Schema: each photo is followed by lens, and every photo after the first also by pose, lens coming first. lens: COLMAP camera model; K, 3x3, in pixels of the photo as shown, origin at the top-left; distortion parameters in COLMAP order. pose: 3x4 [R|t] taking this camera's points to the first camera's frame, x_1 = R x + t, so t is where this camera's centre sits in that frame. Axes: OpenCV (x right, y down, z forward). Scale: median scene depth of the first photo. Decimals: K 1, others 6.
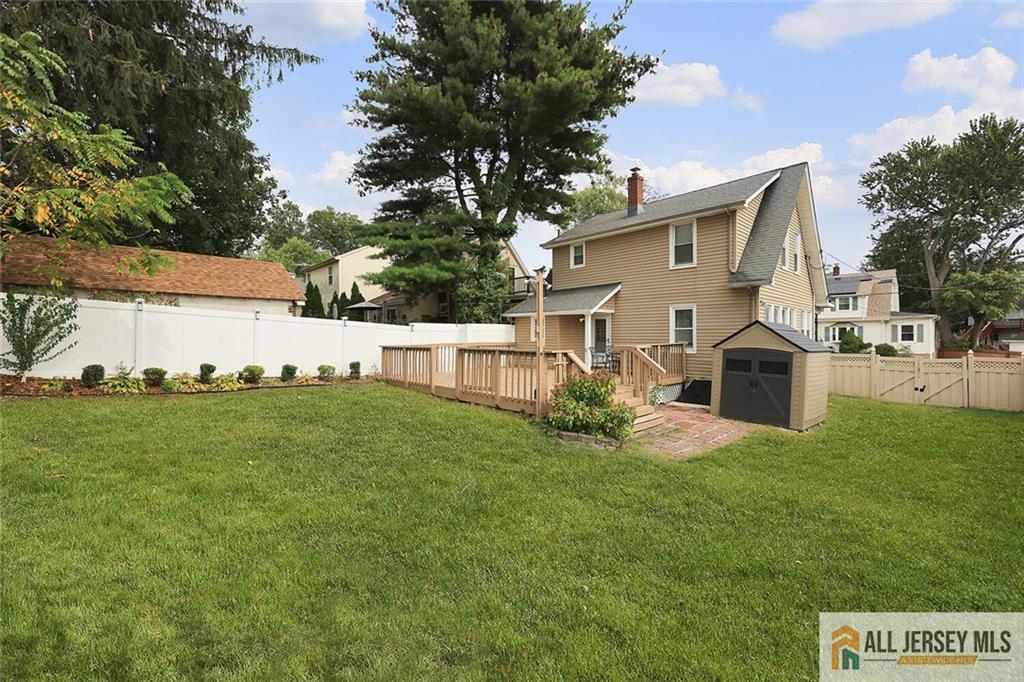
lens RADIAL K [[407.0, 0, 509.7], [0, 407.0, 344.7], [0, 0, 1]] dist [0.001984, -0.000182]
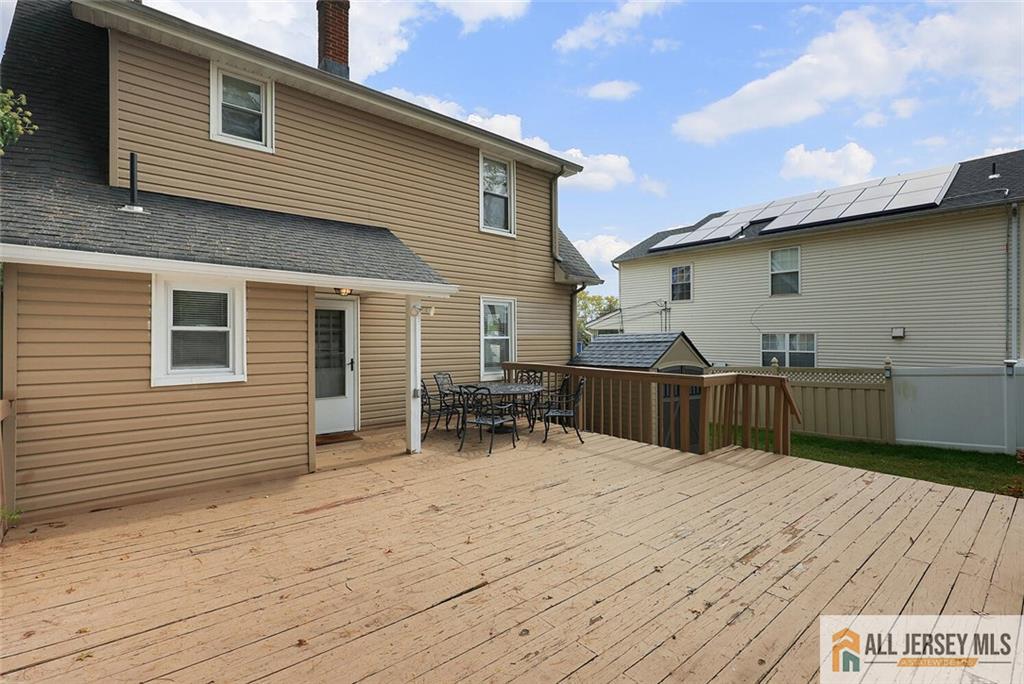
lens RADIAL K [[465.1, 0, 508.3], [0, 465.1, 336.8], [0, 0, 1]] dist [-0.002144, -0.000124]
pose [[0.046698, 0.003926, 0.998901, -0.210861], [0.017933, 0.999828, -0.004768, -0.033113], [-0.998748, 0.018136, 0.046620, 0.836259]]
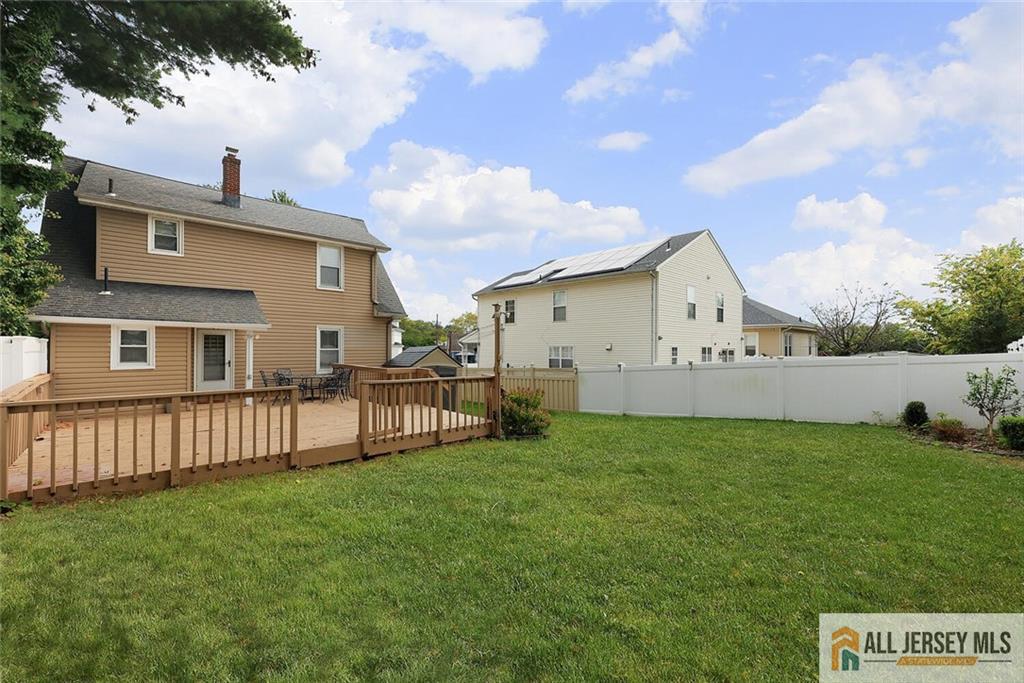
lens RADIAL K [[428.8, 0, 512.0], [0, 428.8, 341.5], [0, 0, 1]] dist [-0.007177, 0.000152]
pose [[0.000365, 0.016581, 0.999862, -0.563182], [0.016876, 0.999720, -0.016585, -0.029815], [-0.999858, 0.016880, 0.000086, 0.478571]]
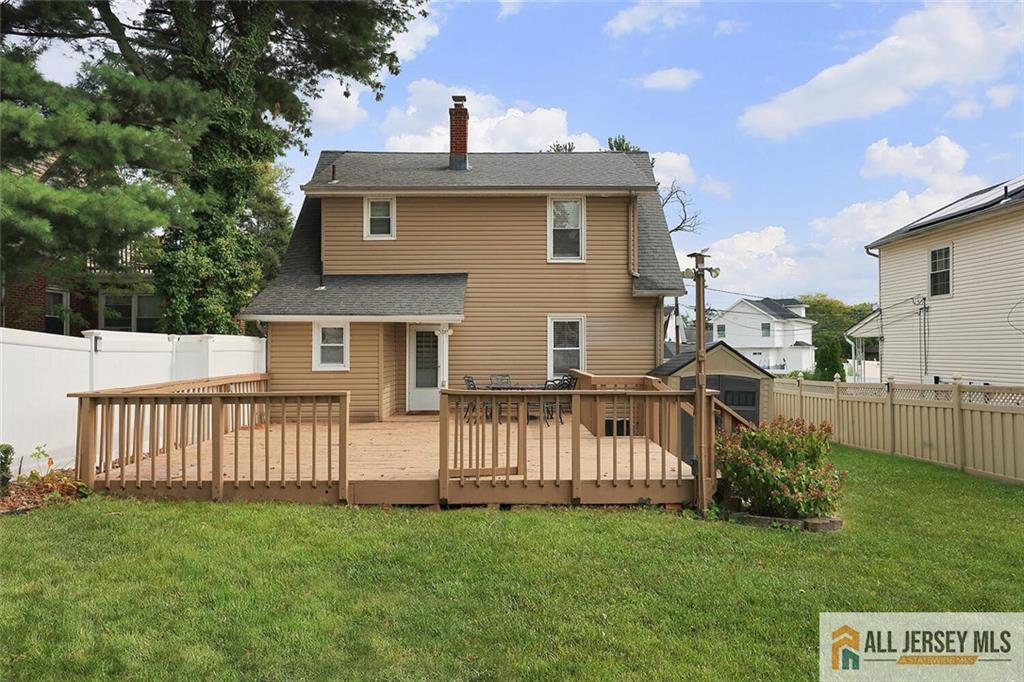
lens RADIAL K [[646.8, 0, 512.0], [0, 646.8, 341.0], [0, 0, 1]] dist [-0.000644, -0.001371]
pose [[0.679738, 0.011883, 0.733359, -0.399694], [0.016938, 0.999348, -0.031892, -0.016474], [-0.733260, 0.034100, 0.679093, 0.275029]]
